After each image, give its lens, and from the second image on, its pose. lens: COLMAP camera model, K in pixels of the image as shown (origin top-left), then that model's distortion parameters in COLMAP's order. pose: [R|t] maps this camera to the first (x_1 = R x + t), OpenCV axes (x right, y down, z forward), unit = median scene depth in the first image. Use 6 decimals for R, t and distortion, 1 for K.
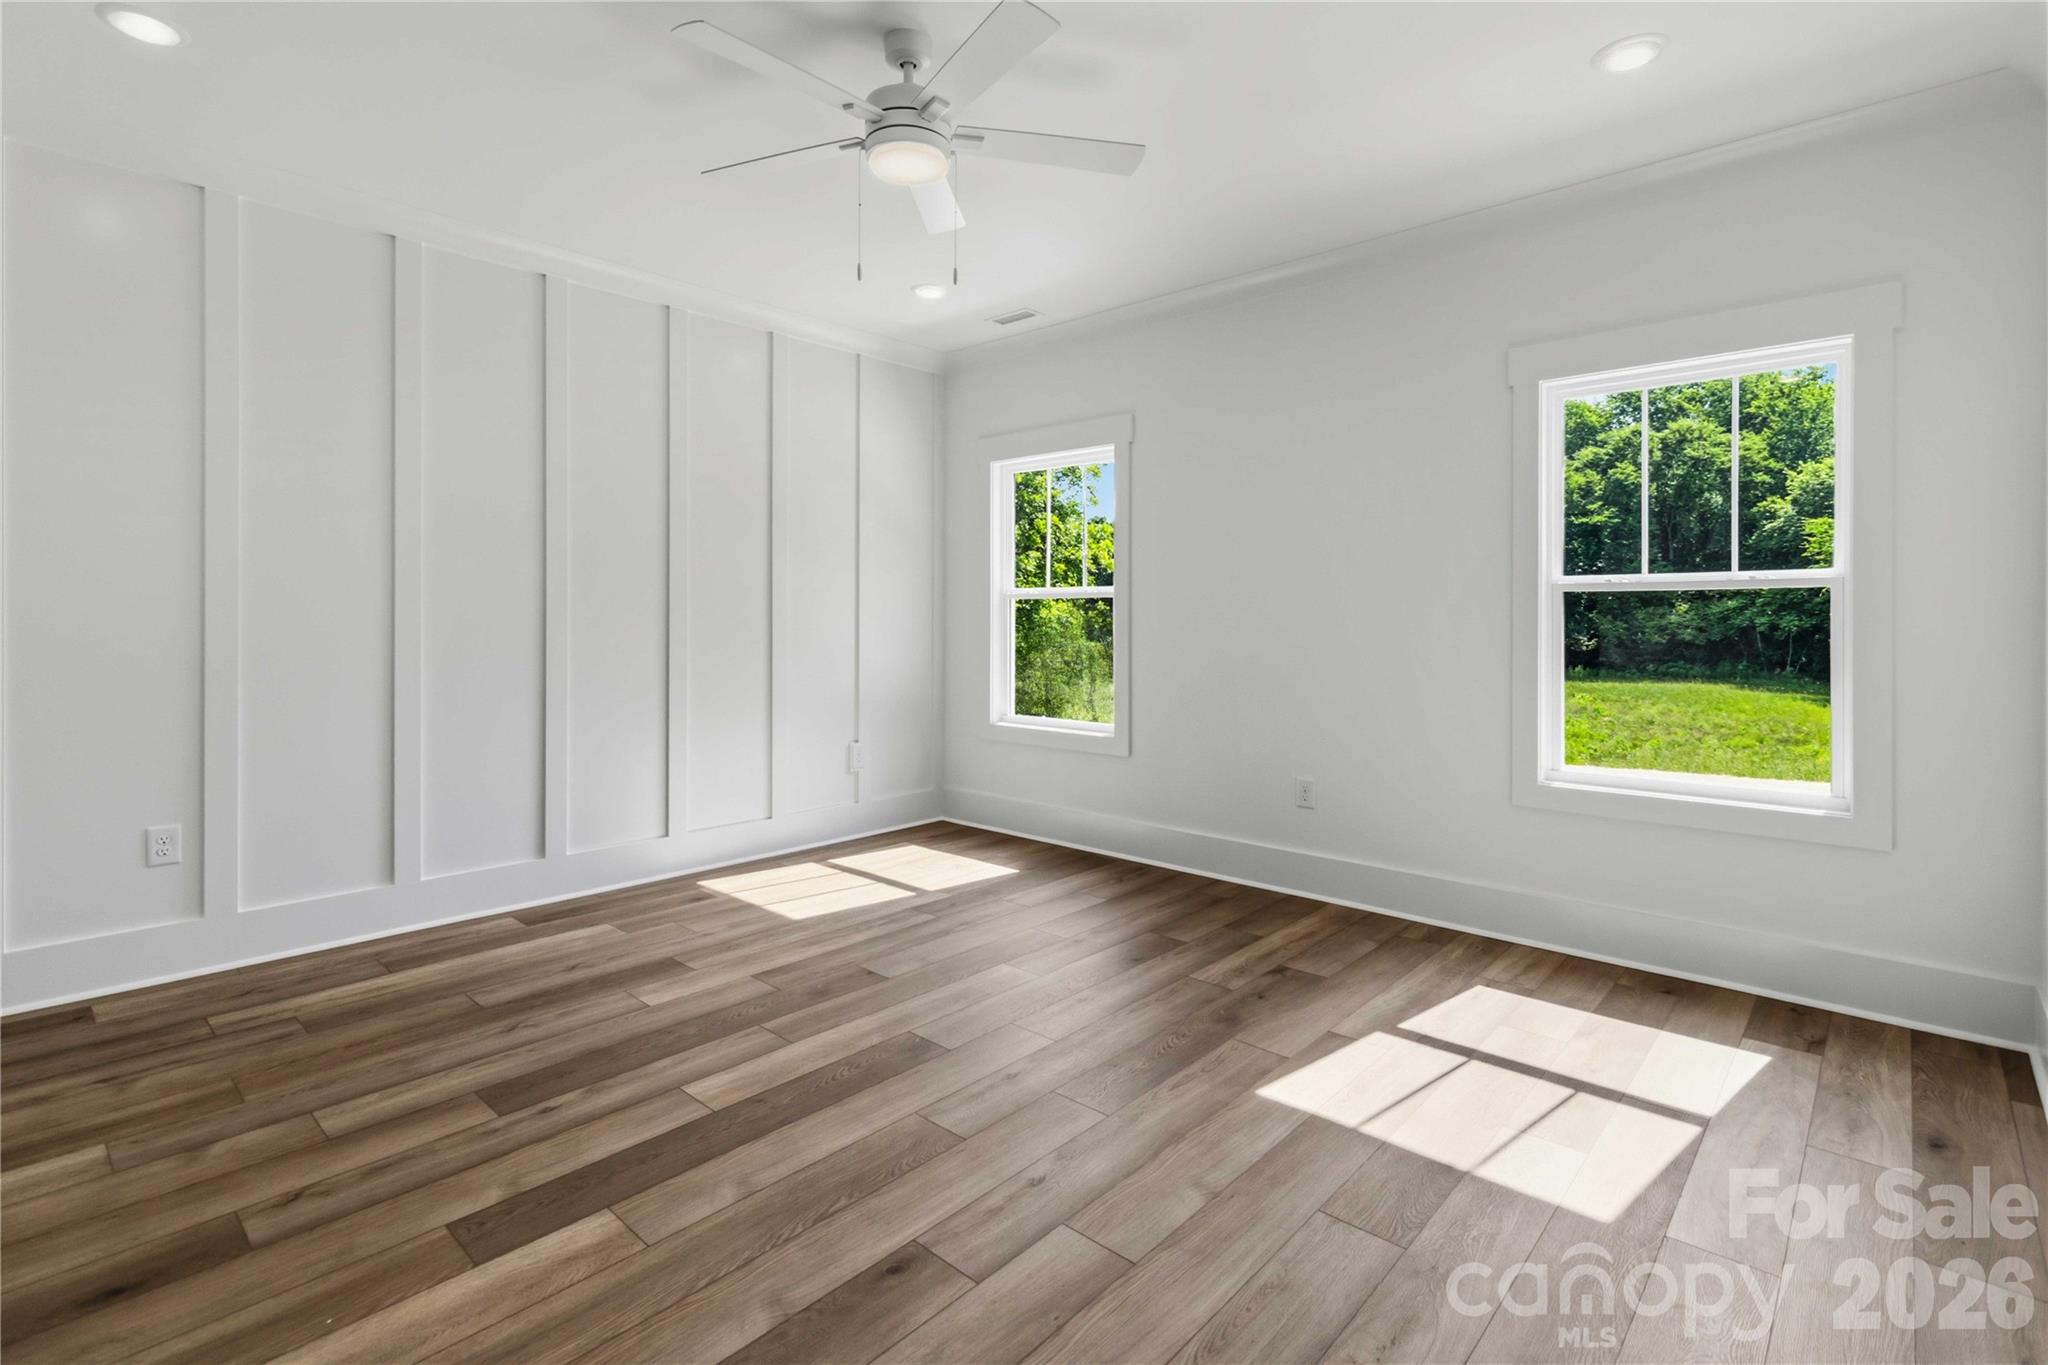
lens RADIAL K [[959.1, 0, 1012.7], [0, 959.1, 621.7], [0, 0, 1]] dist [0.006684, 0.001129]
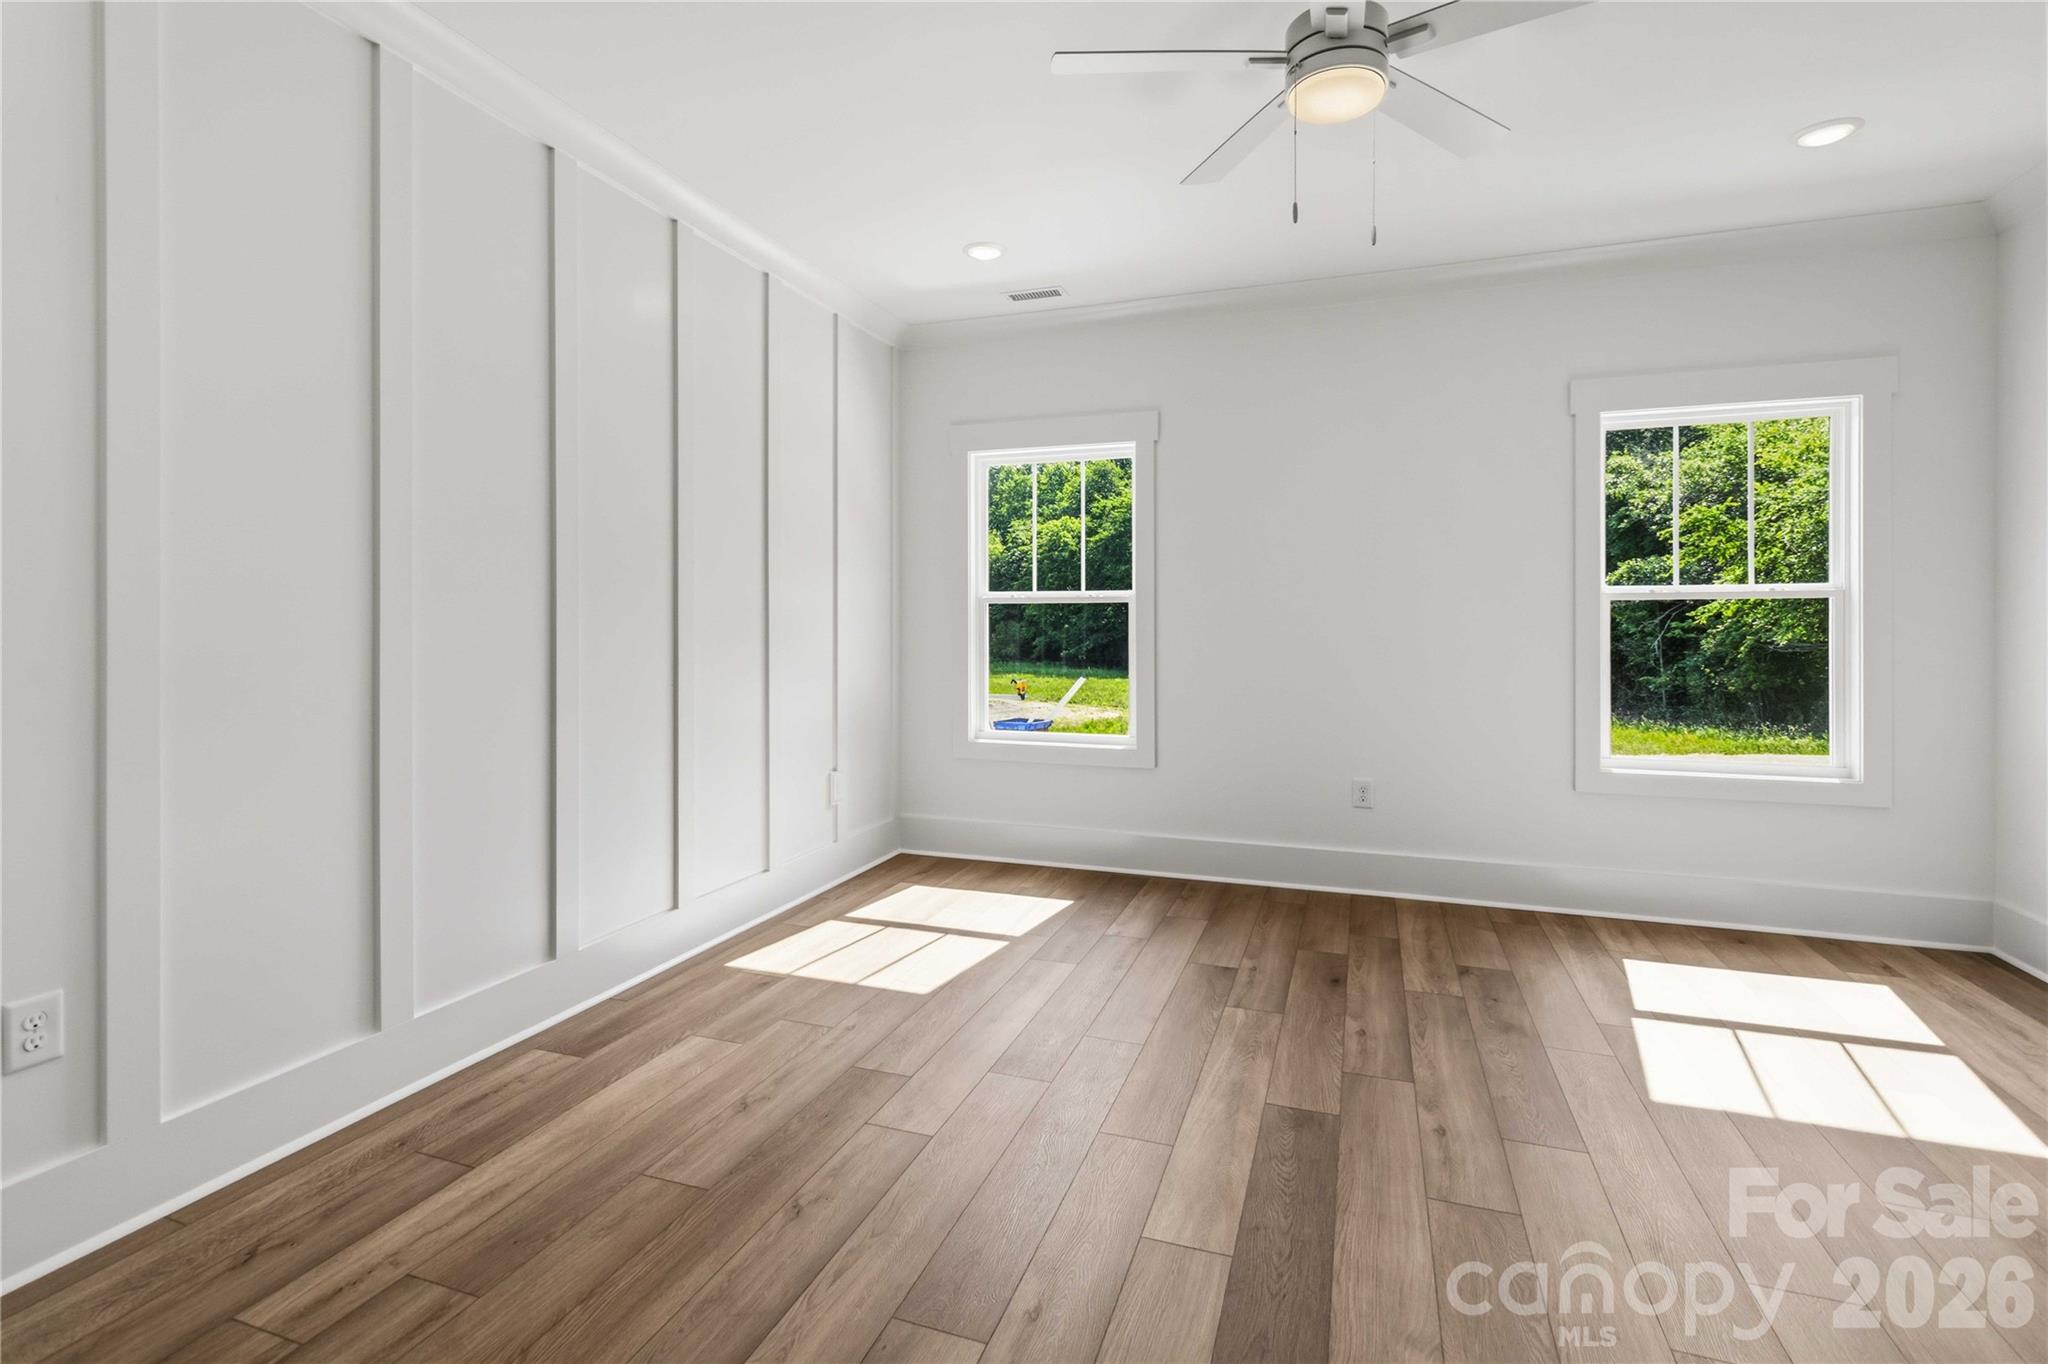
lens RADIAL K [[959.1, 0, 1015.8], [0, 959.1, 624.5], [0, 0, 1]] dist [0.006684, 0.001129]
pose [[0.920508, -0.001992, 0.390720, -0.564395], [0.003764, 0.999986, -0.003771, -0.000026], [-0.390707, 0.004942, 0.920502, 0.254122]]
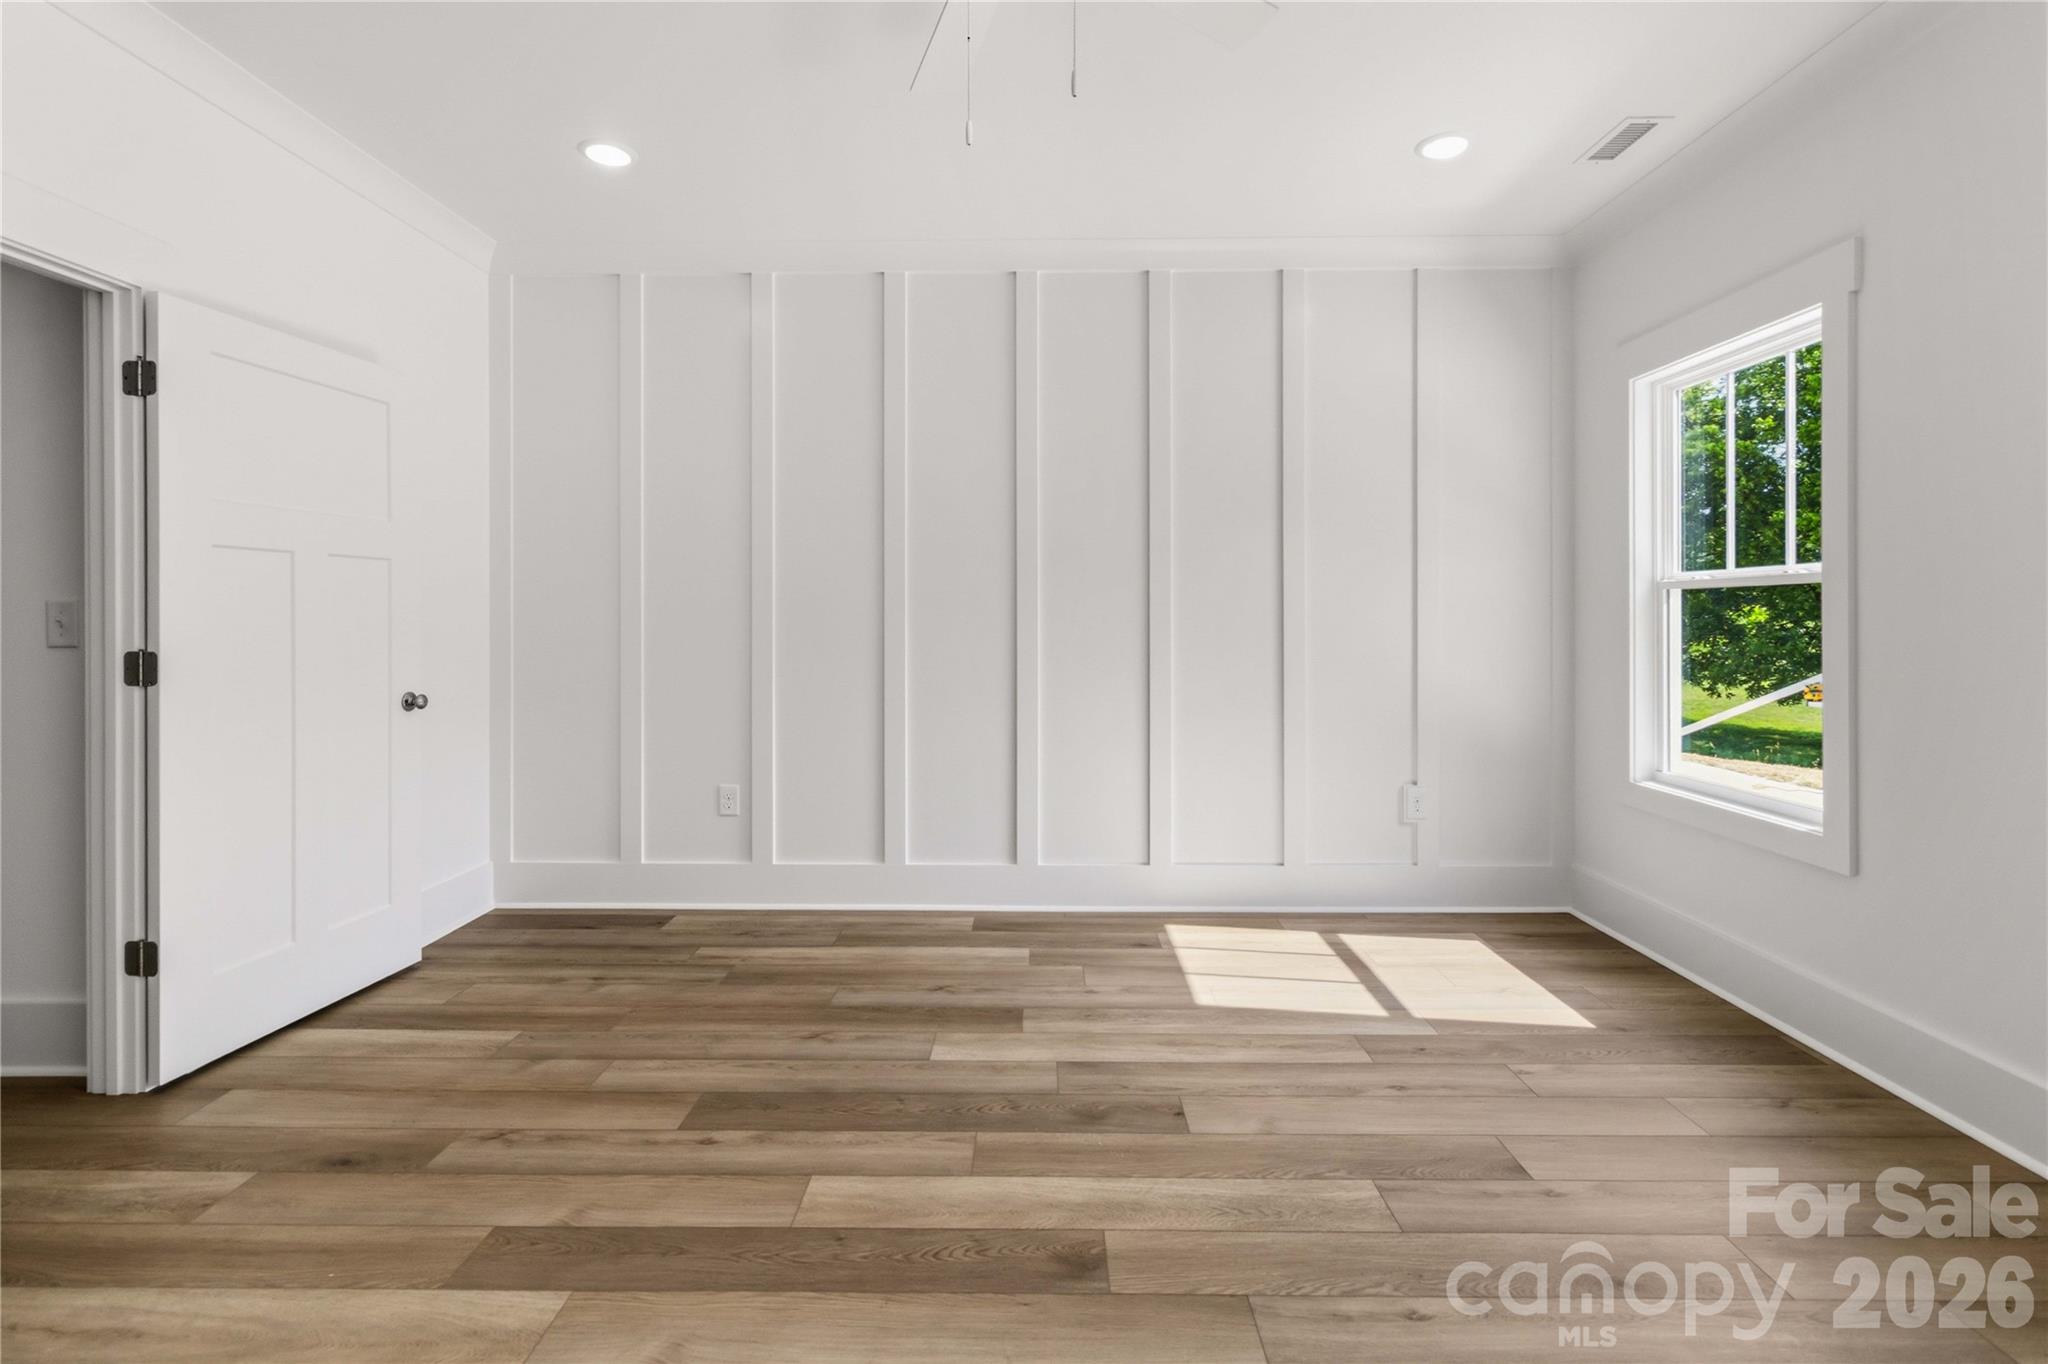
lens RADIAL K [[959.1, 0, 1025.6], [0, 959.1, 616.5], [0, 0, 1]] dist [0.006684, 0.001129]
pose [[0.670131, -0.003606, -0.742234, 0.314659], [-0.000662, 0.999985, -0.005456, -0.003410], [0.742243, 0.004148, 0.670118, 0.435228]]
